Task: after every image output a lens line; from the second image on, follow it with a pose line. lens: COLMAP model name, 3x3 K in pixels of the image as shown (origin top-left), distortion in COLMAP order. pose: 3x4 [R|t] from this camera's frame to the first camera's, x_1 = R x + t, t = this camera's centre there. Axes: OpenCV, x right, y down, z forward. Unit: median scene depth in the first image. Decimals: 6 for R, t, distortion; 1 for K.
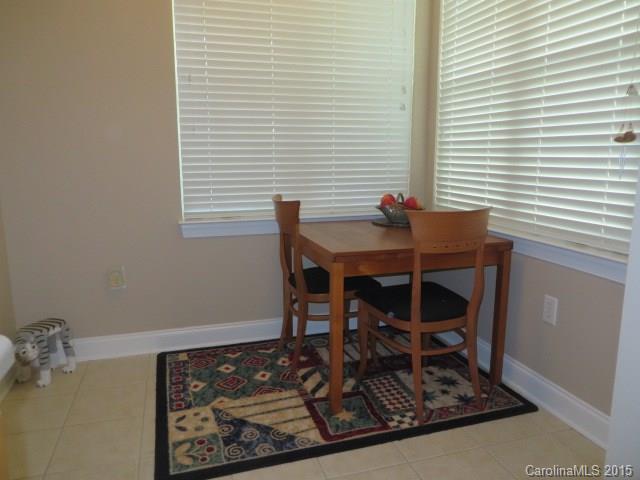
lens RADIAL K [[486.9, 0, 323.1], [0, 486.9, 240.1], [0, 0, 1]] dist [-0.010250, 0.005897]
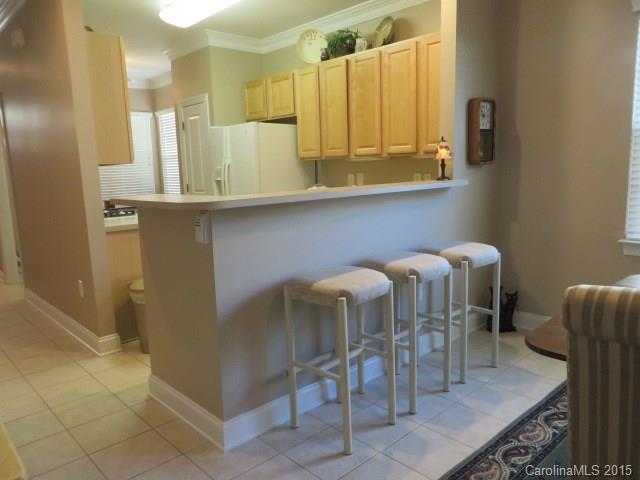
lens RADIAL K [[486.9, 0, 323.1], [0, 486.9, 240.1], [0, 0, 1]] dist [-0.010250, 0.005897]
pose [[0.903363, -0.096706, 0.417831, -0.151866], [0.111835, 0.993657, -0.011811, 0.325409], [-0.414038, 0.057398, 0.908448, -2.121396]]
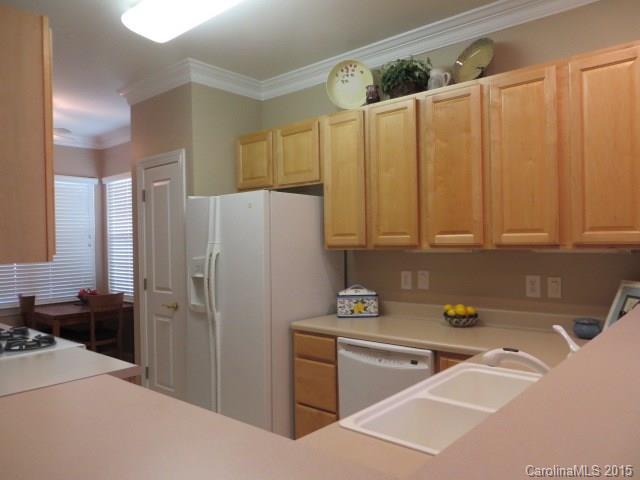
lens RADIAL K [[486.9, 0, 323.1], [0, 486.9, 240.1], [0, 0, 1]] dist [-0.010250, 0.005897]
pose [[0.853184, -0.021901, 0.521151, -0.067930], [0.116662, 0.981820, -0.149728, 0.136784], [-0.508397, 0.188544, 0.840228, -1.387522]]
